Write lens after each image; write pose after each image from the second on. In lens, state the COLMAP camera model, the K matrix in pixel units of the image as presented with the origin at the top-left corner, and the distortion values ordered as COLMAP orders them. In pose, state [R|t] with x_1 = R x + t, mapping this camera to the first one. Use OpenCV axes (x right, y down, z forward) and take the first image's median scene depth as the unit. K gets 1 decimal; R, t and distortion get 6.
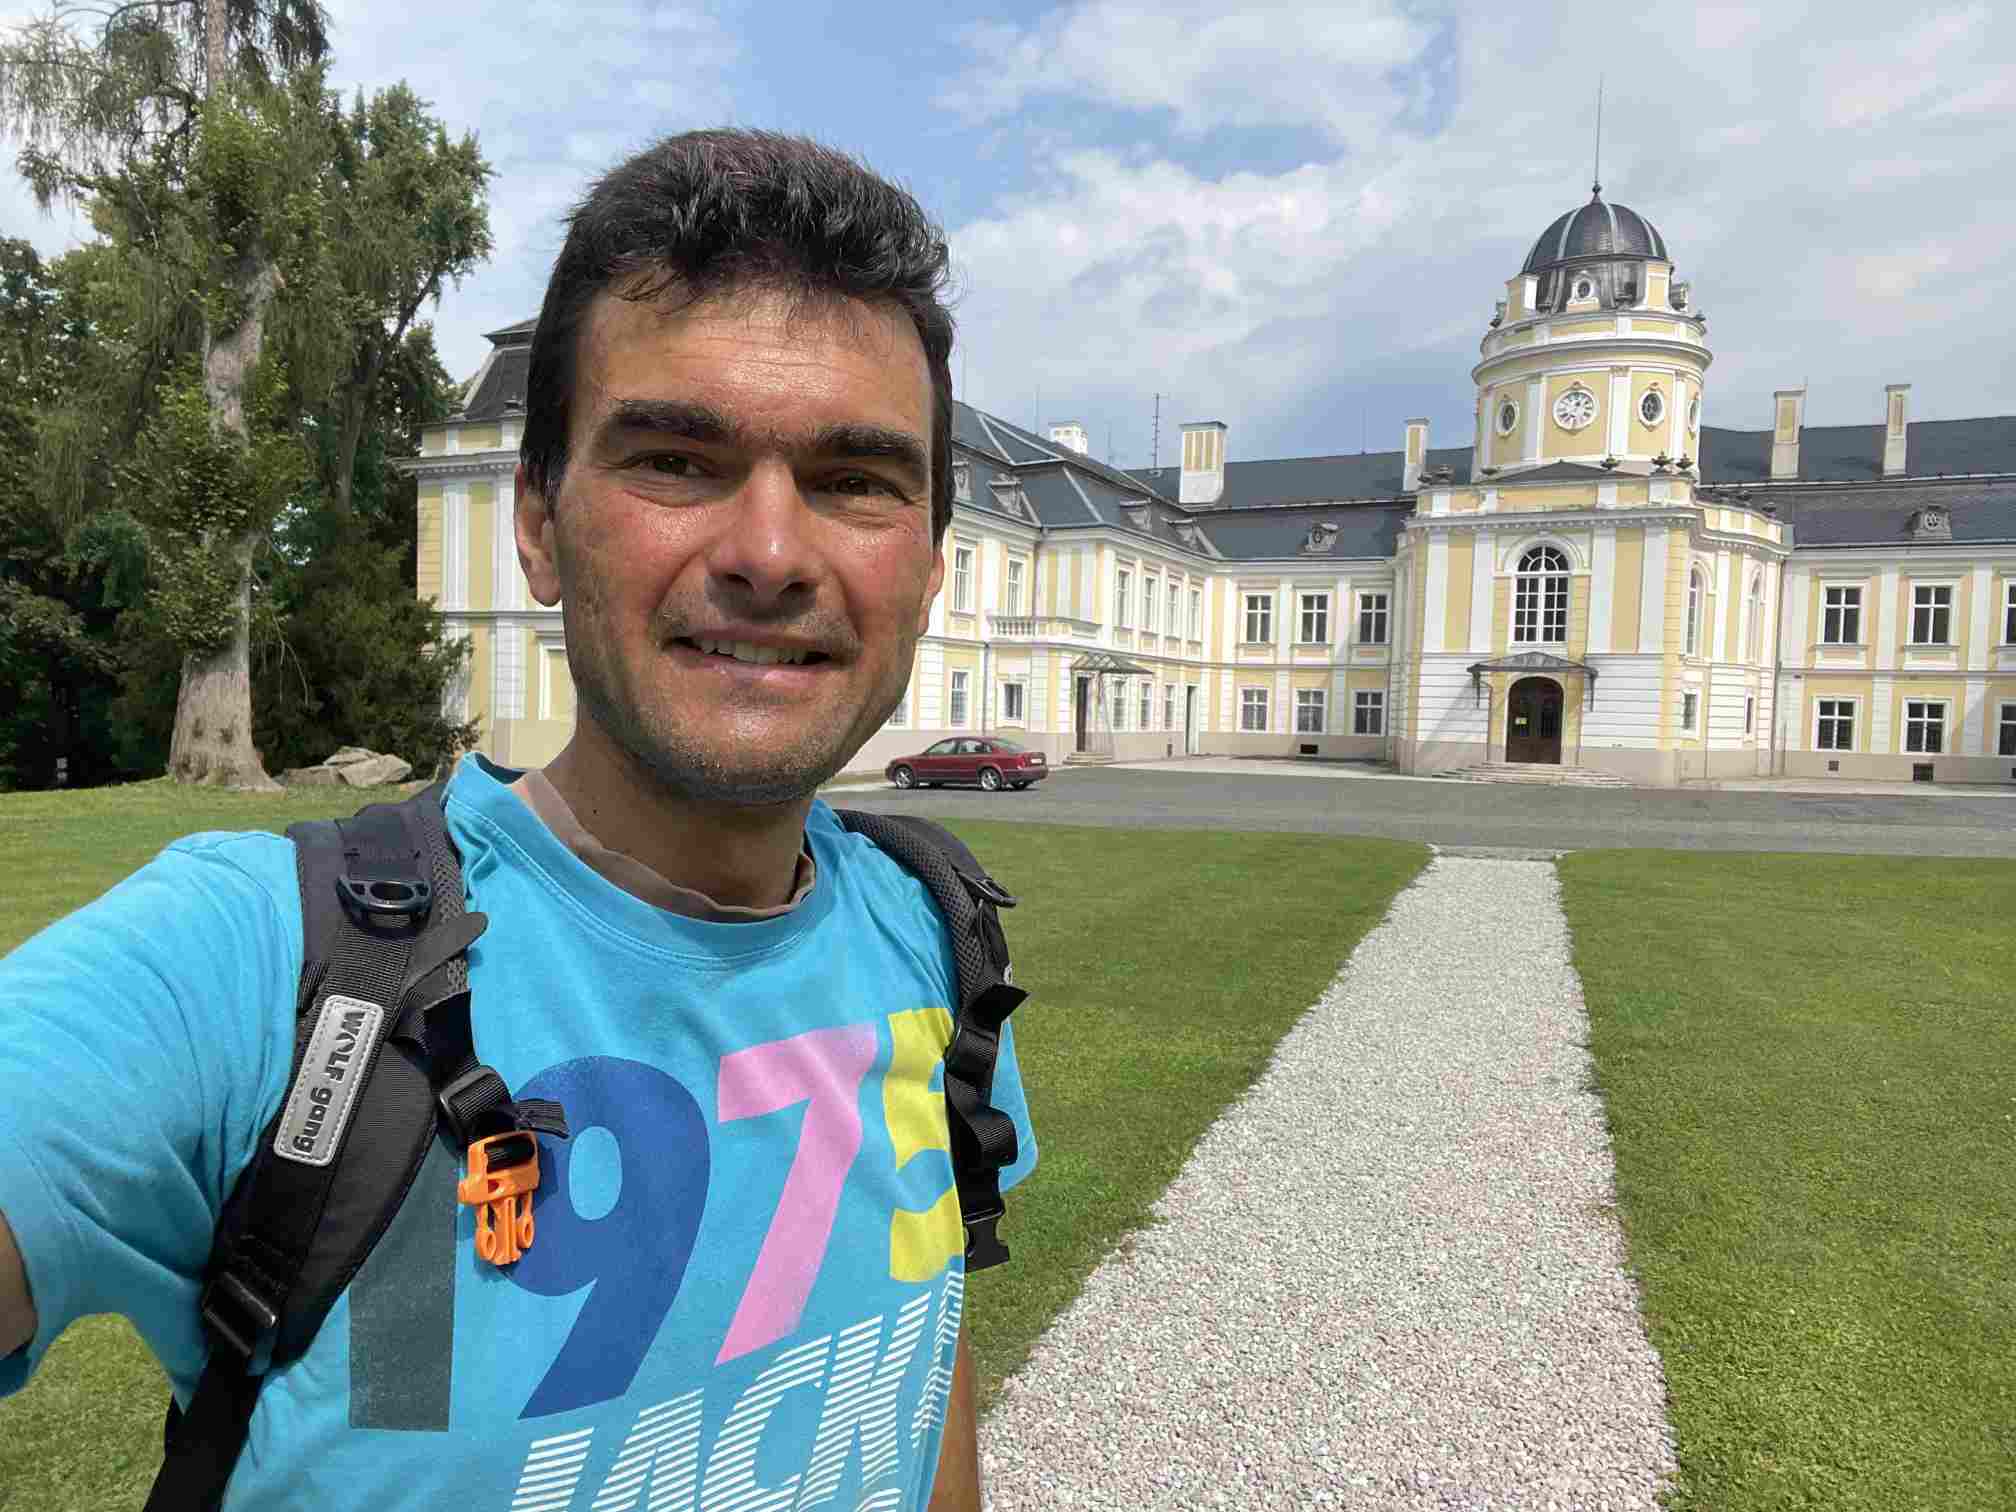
lens RADIAL K [[1378.6, 0, 997.4], [0, 1378.6, 773.6], [0, 0, 1]] dist [0.069803, -0.078684]
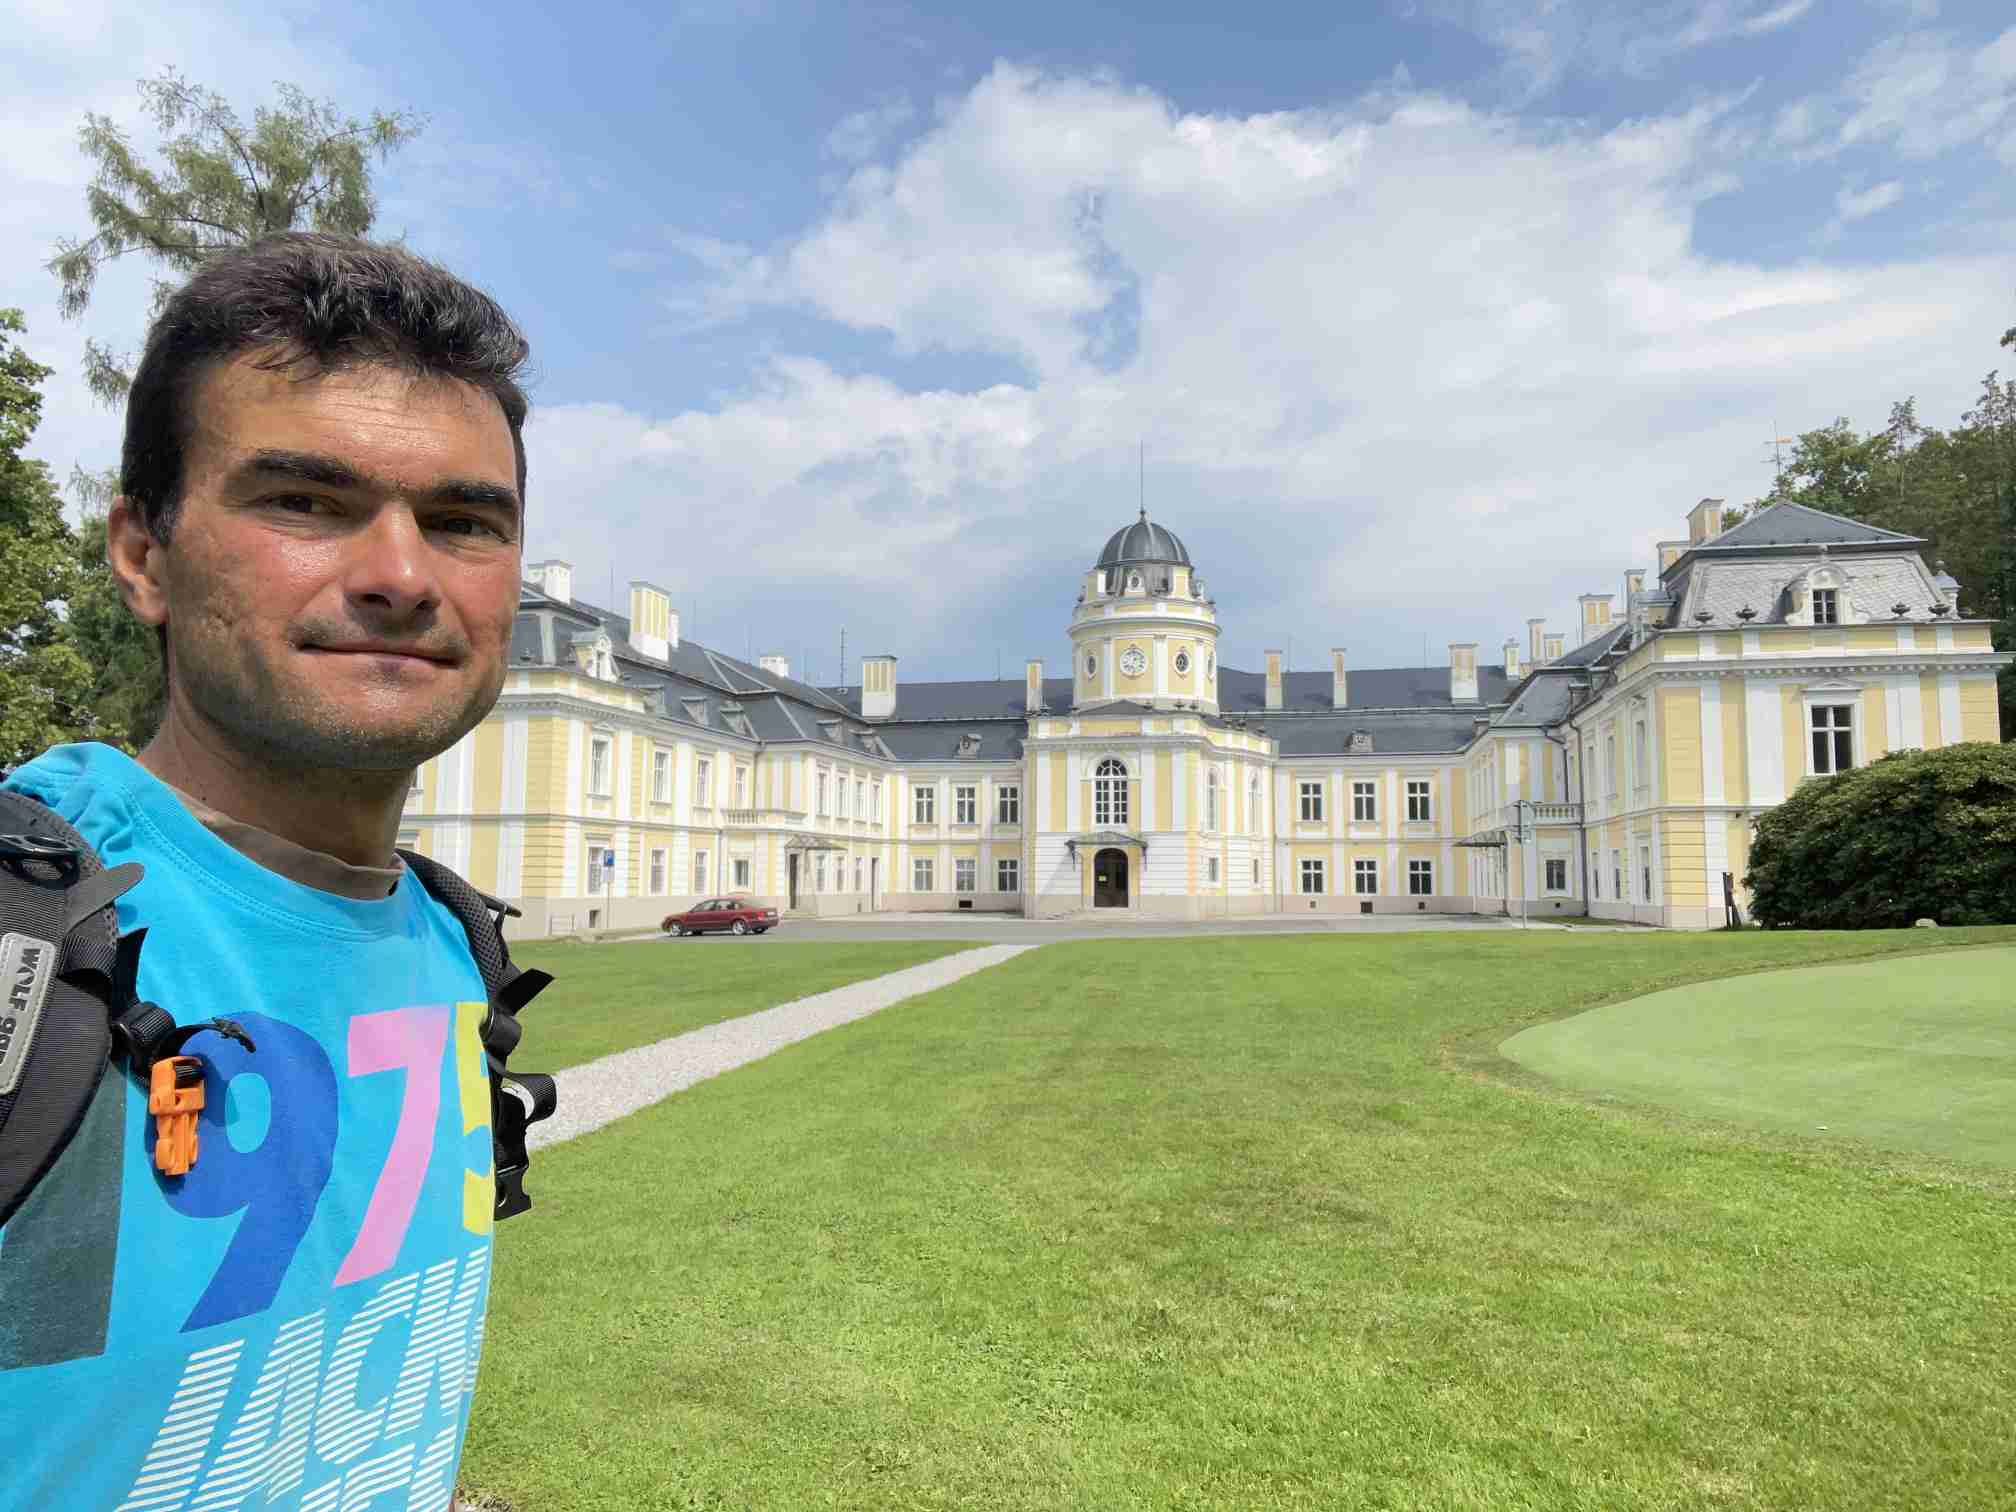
lens RADIAL K [[1348.4, 0, 1012.6], [0, 1348.4, 754.1], [0, 0, 1]] dist [0.075740, -0.087522]
pose [[0.970492, -0.002604, 0.241119, -0.046746], [0.035567, 0.990550, -0.132461, 0.014845], [-0.238495, 0.137128, 0.961413, -0.309615]]
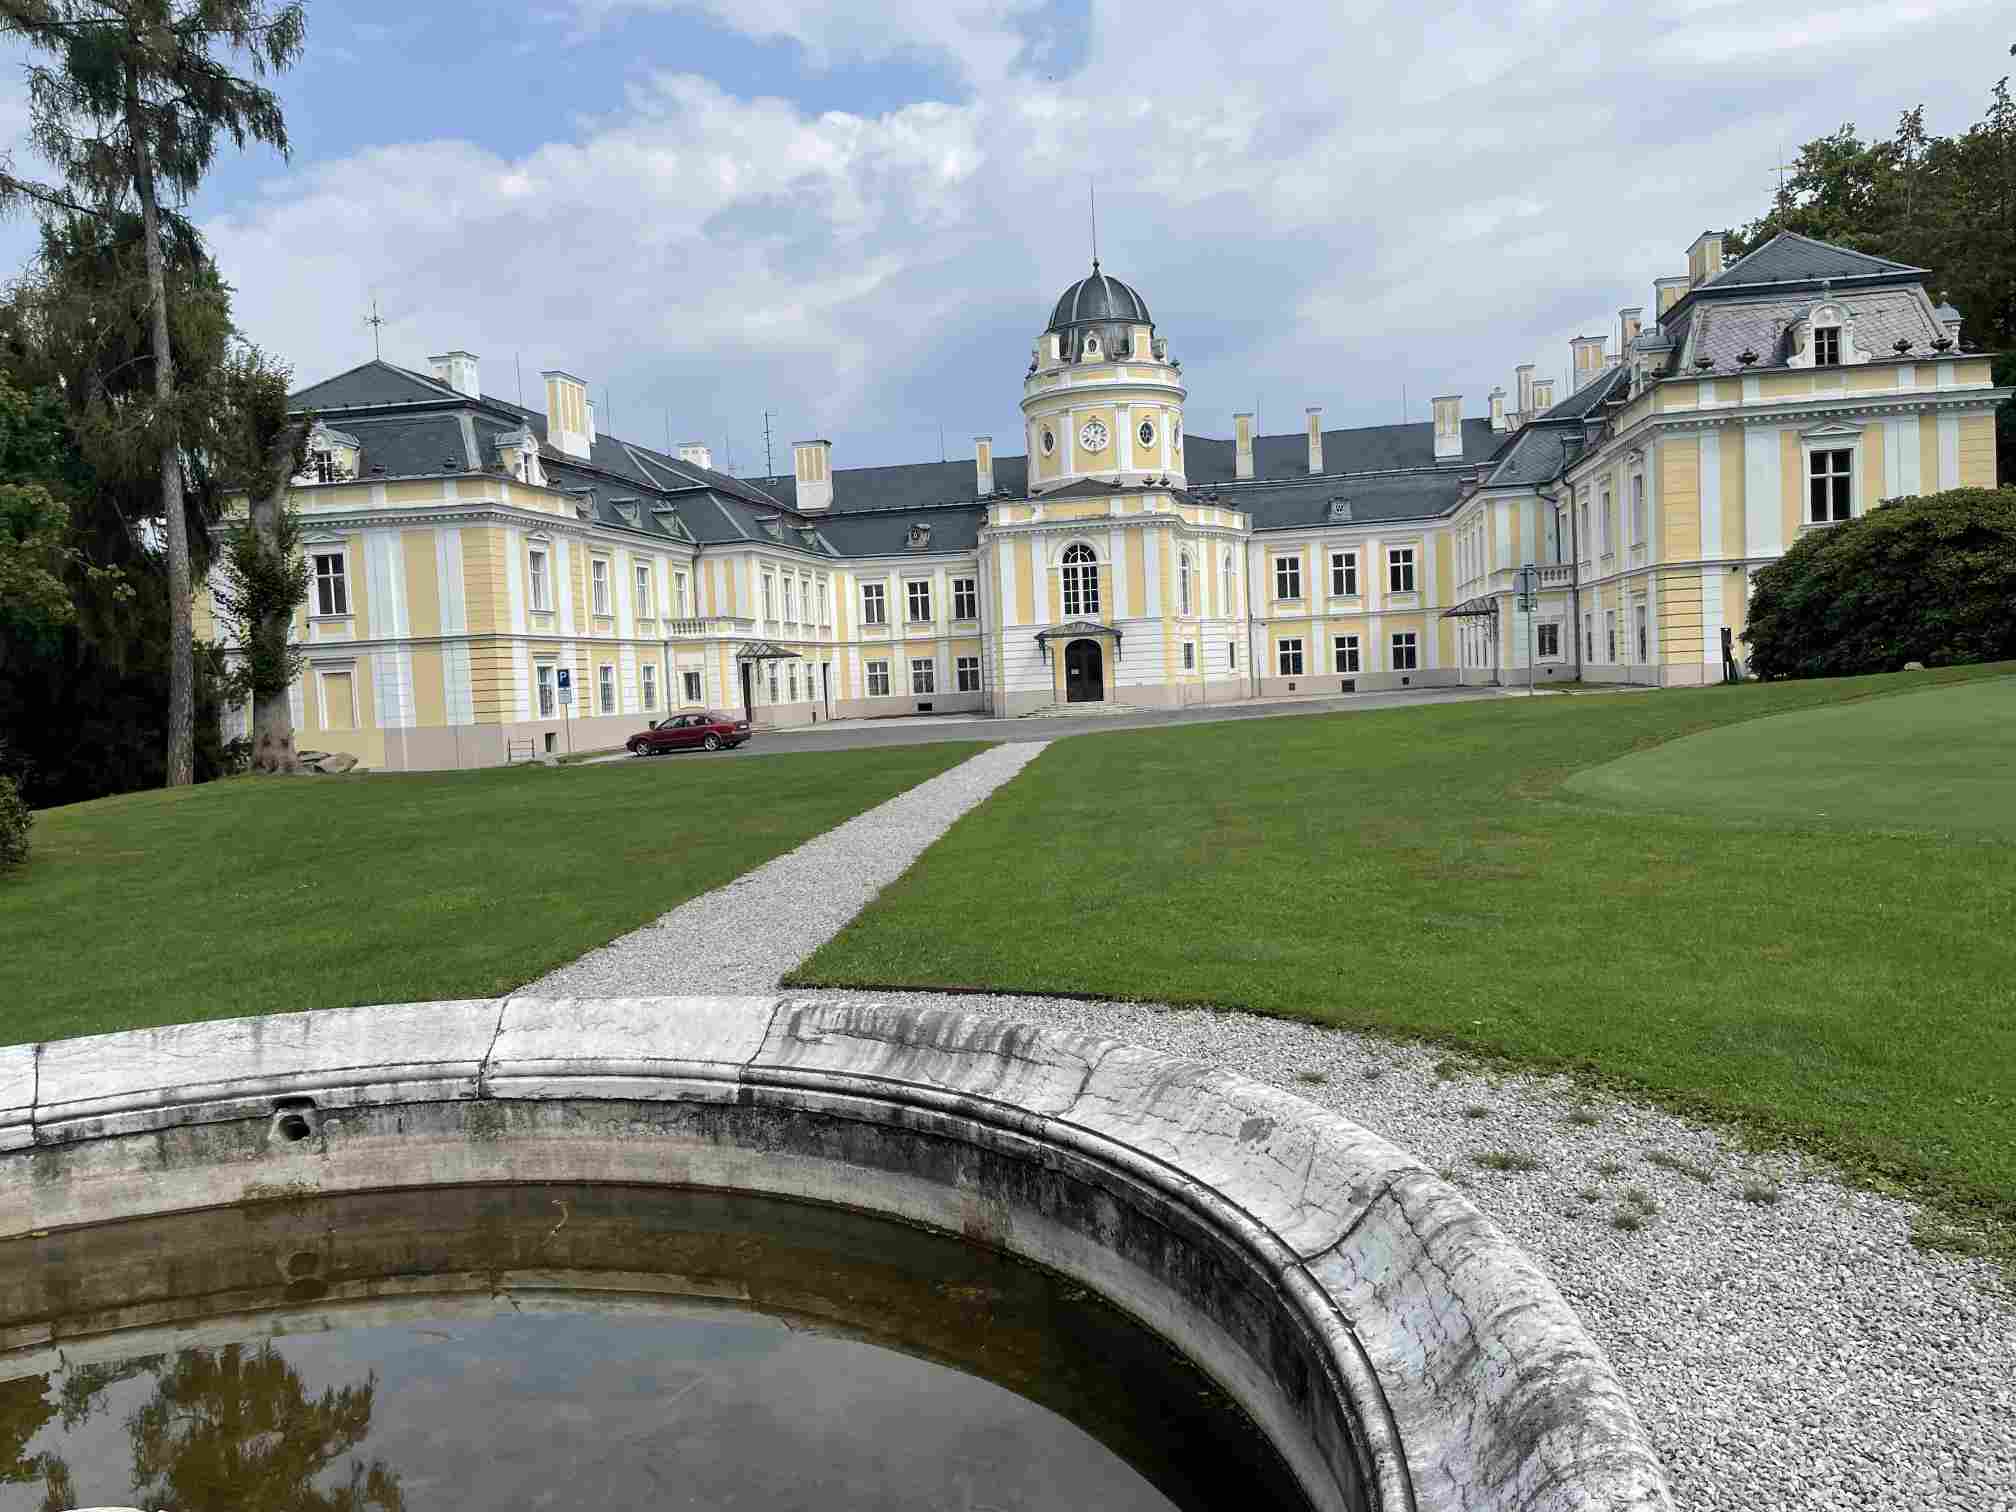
lens RADIAL K [[1503.6, 0, 1004.8], [0, 1503.6, 745.0], [0, 0, 1]] dist [0.119786, -0.167682]
pose [[0.956405, -0.090302, 0.277733, -0.097620], [0.091947, 0.995738, 0.007121, 0.015308], [-0.277192, 0.018726, 0.960632, -0.364679]]
